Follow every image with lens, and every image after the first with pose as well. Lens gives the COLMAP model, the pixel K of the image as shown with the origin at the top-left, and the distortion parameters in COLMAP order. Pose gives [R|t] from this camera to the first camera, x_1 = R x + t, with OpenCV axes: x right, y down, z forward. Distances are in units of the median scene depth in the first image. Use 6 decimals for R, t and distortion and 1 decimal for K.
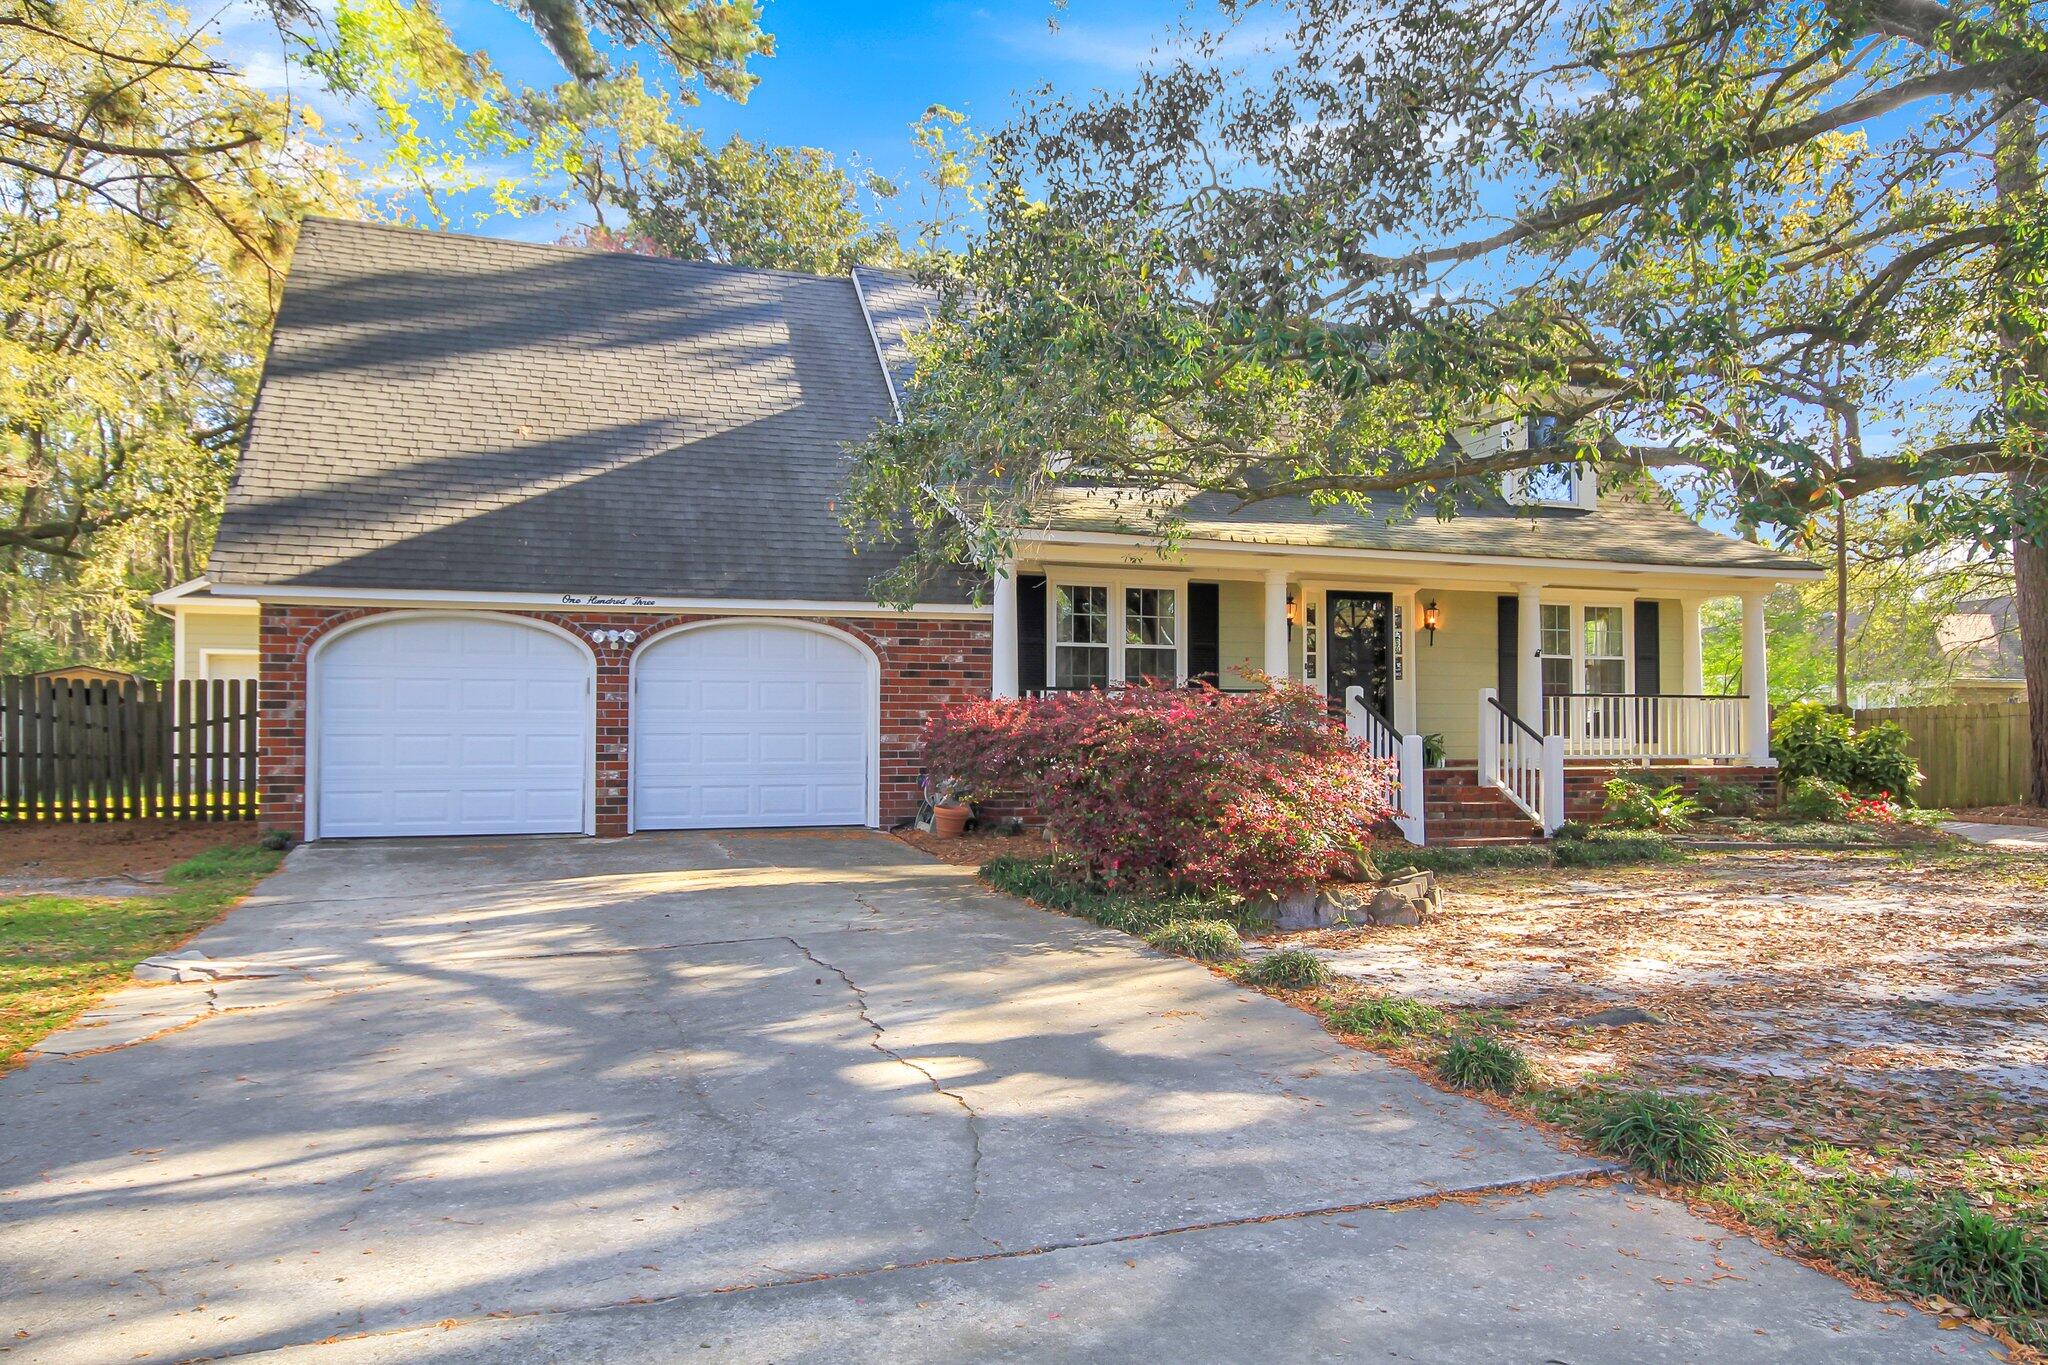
lens RADIAL K [[1365.9, 0, 1023.6], [0, 1365.9, 697.7], [0, 0, 1]] dist [0.007256, 0.000991]
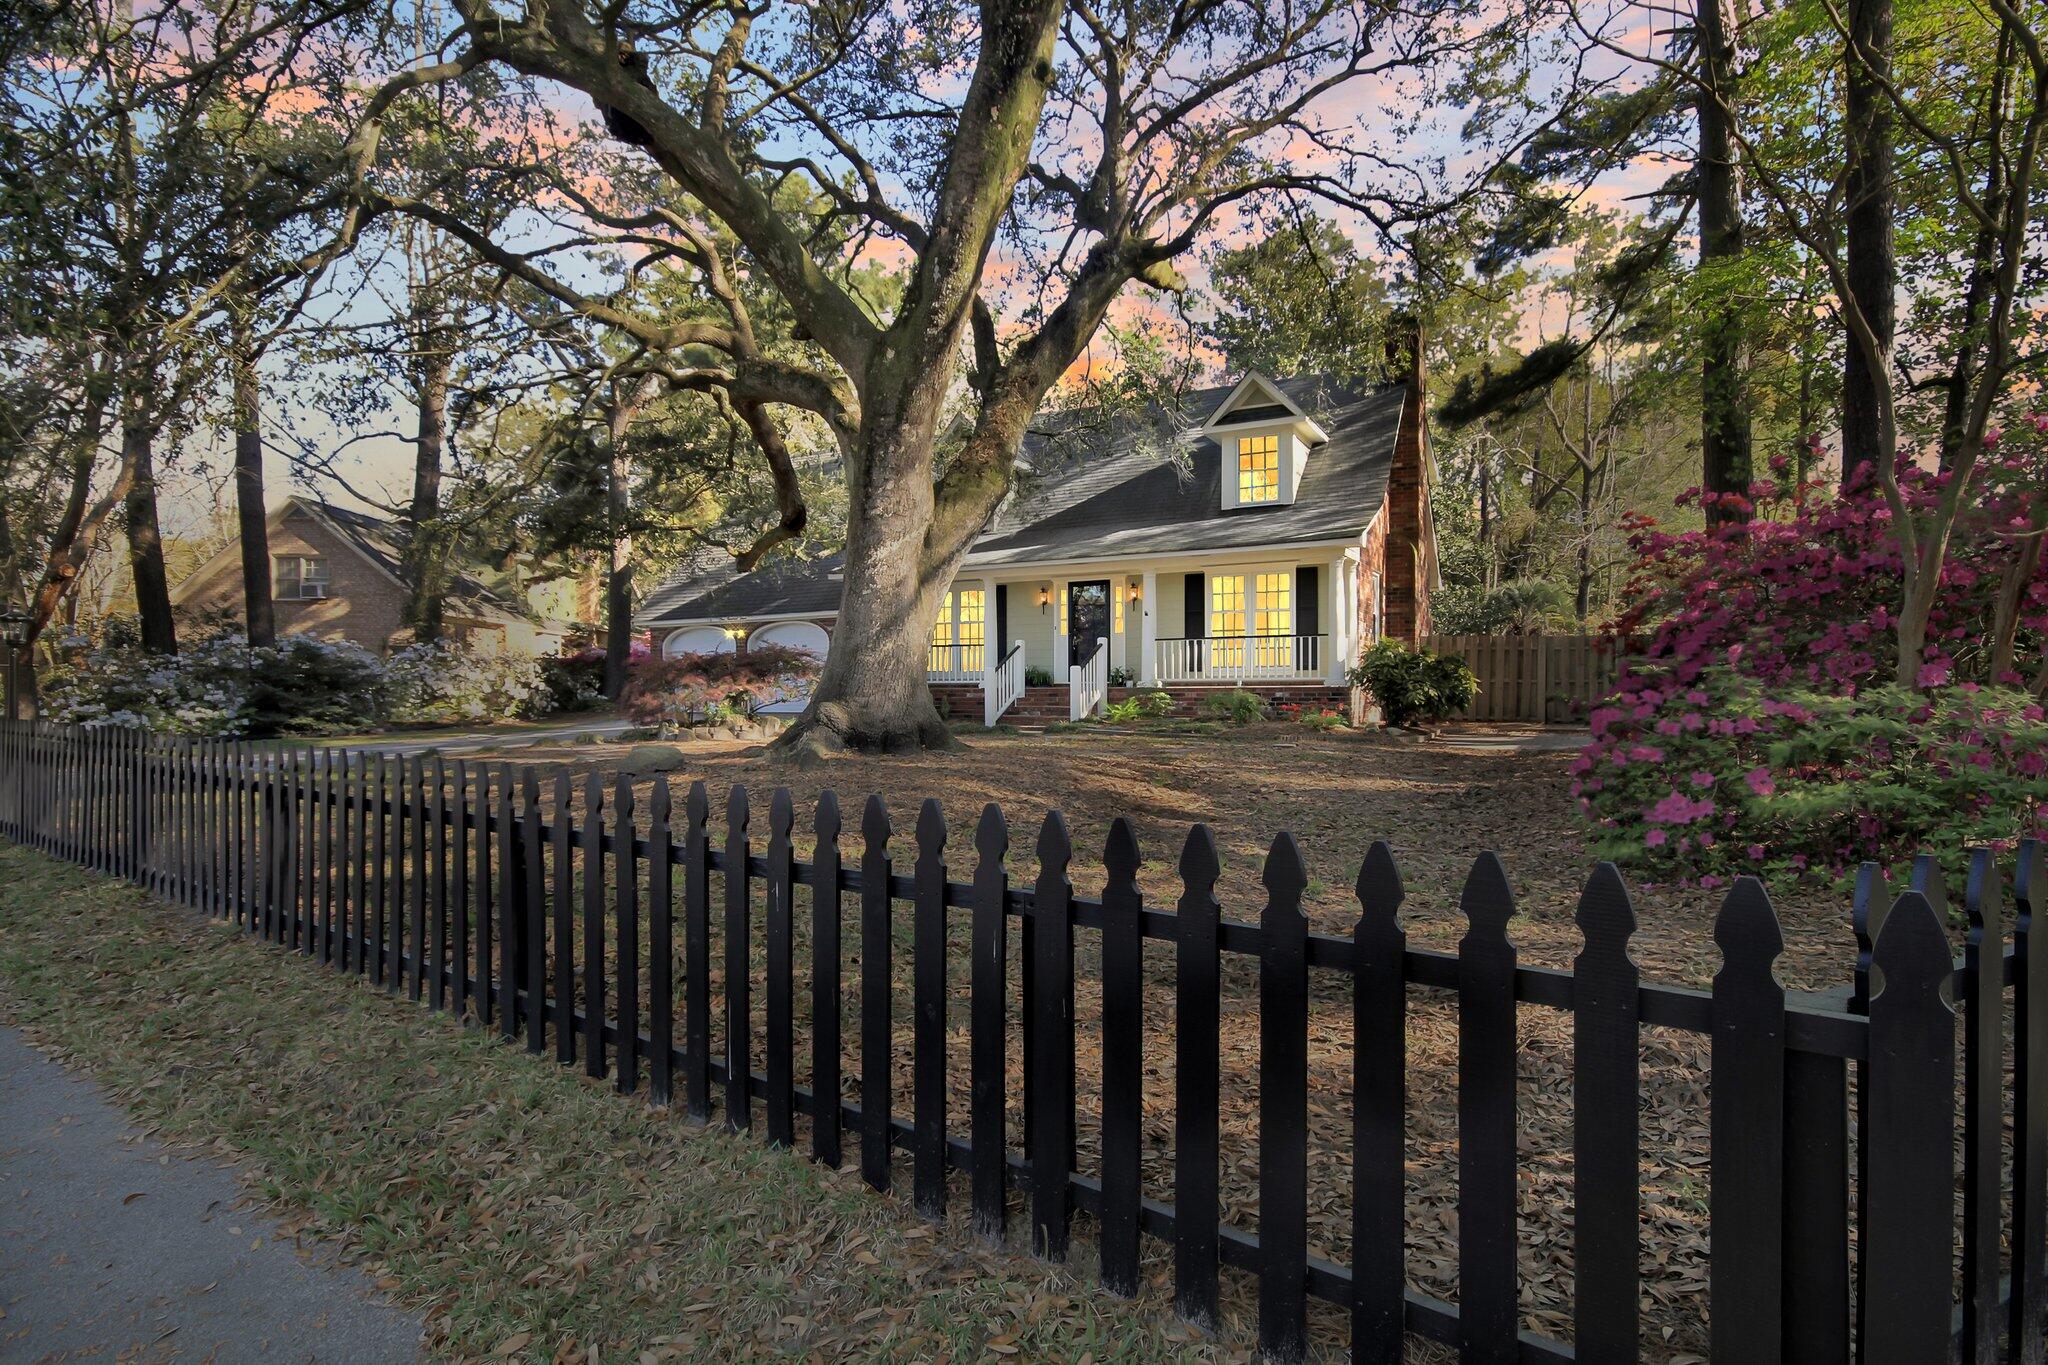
lens RADIAL K [[1062.0, 0, 1024.0], [0, 1062.0, 682.5], [0, 0, 1]] dist [0.000478, -0.000441]
pose [[0.673635, -0.006820, -0.739032, 1.304034], [0.029370, 0.999415, 0.017549, 0.023243], [0.738480, -0.033527, 0.673441, 0.075880]]
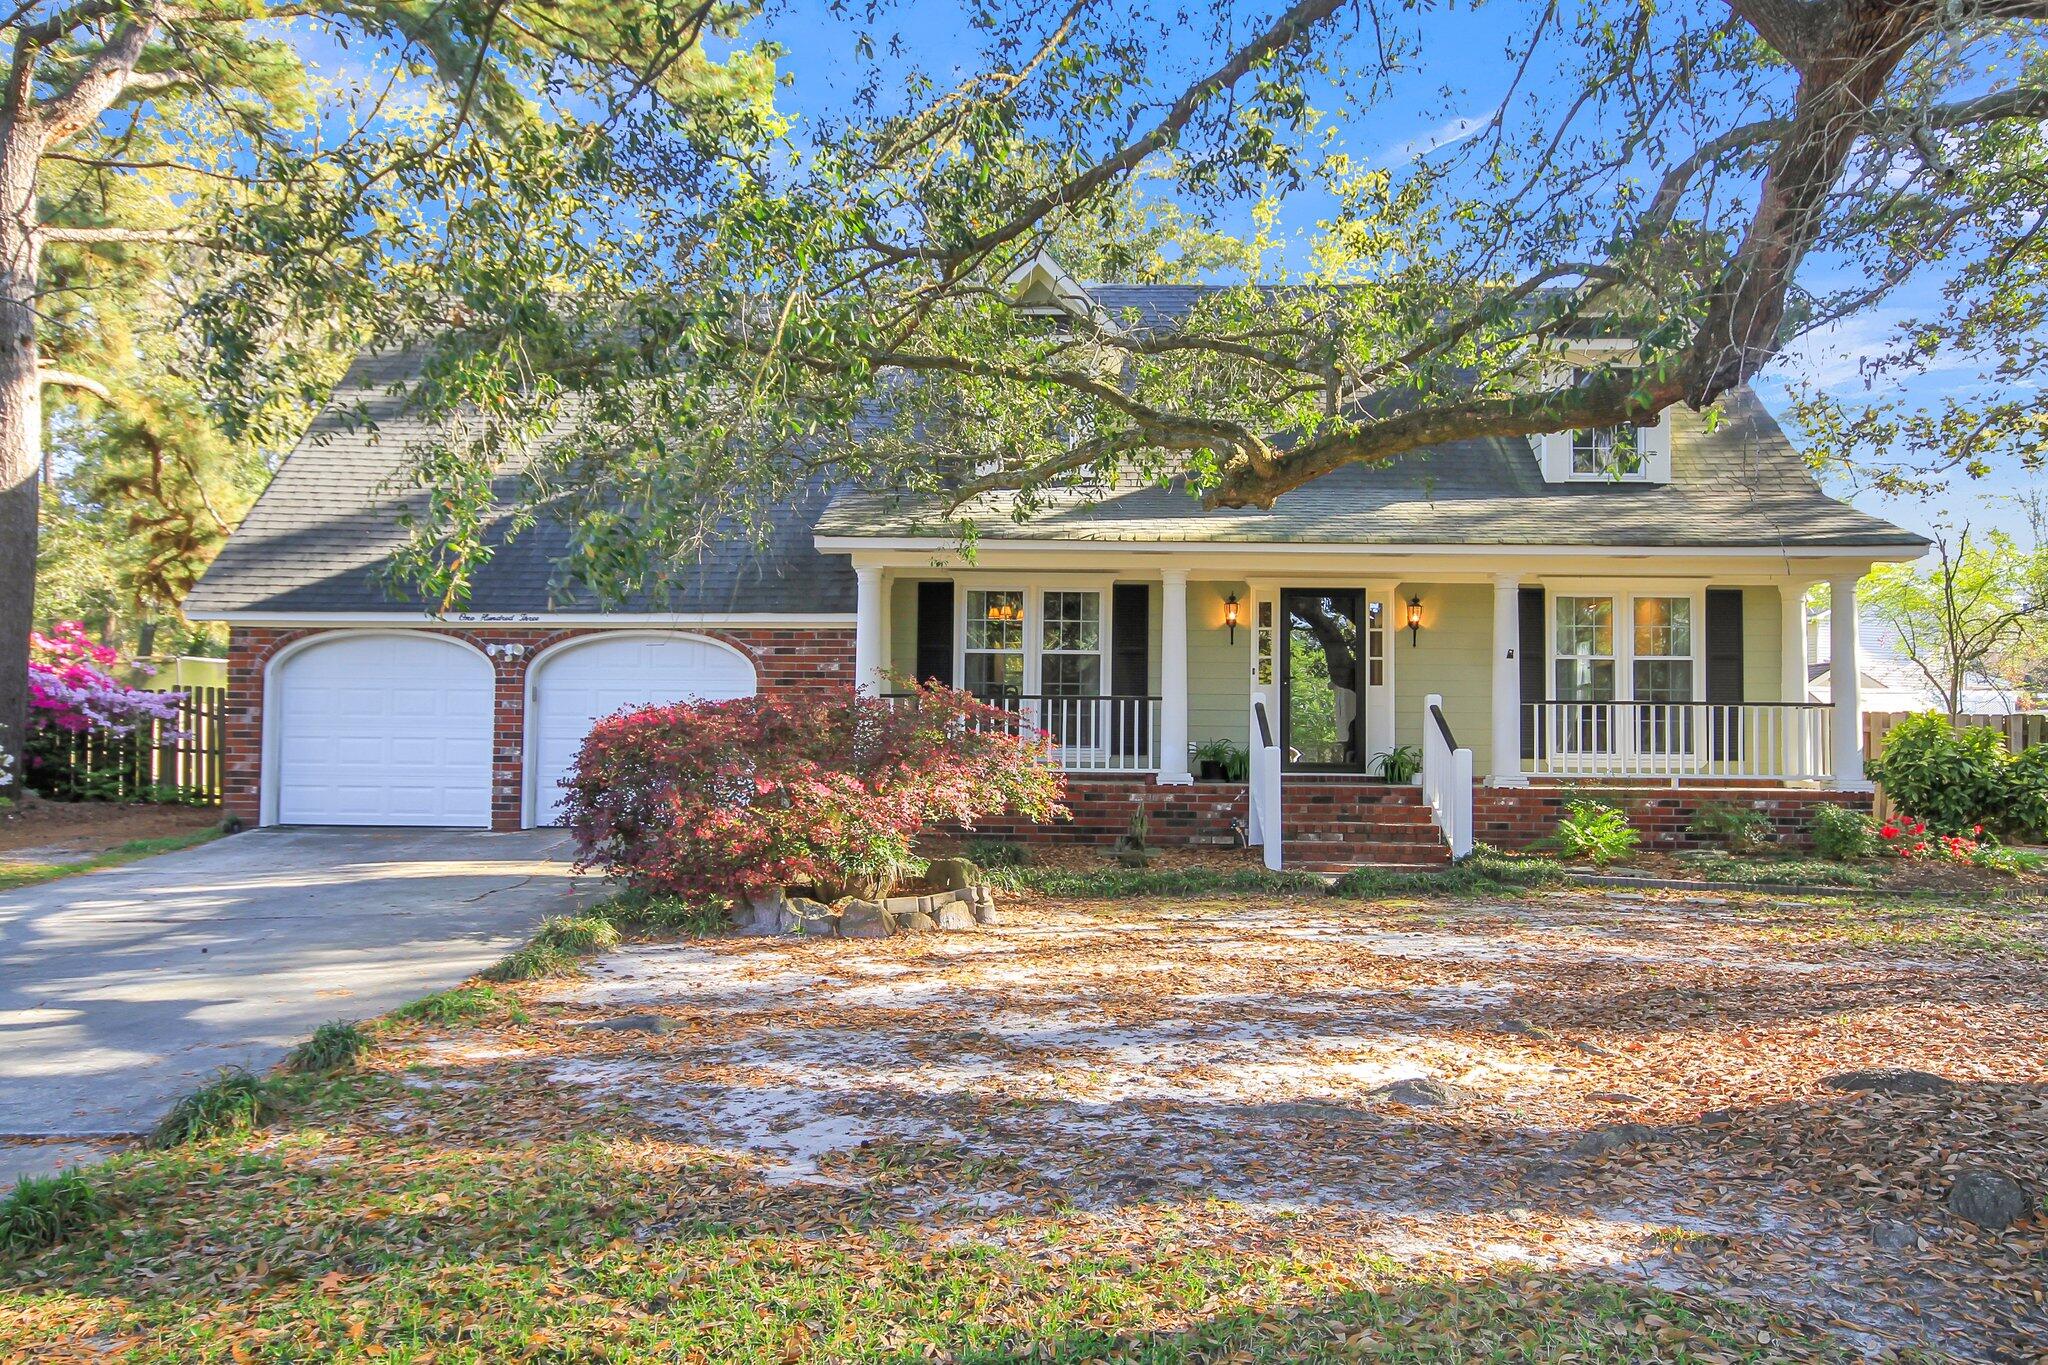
lens RADIAL K [[1462.4, 0, 1024.0], [0, 1462.4, 682.5], [0, 0, 1]] dist [0.003766, 0.002982]
pose [[0.939924, -0.005398, -0.341340, 0.443946], [-0.000416, 0.999856, -0.016956, 0.001332], [0.341383, 0.016079, 0.939787, 0.026276]]
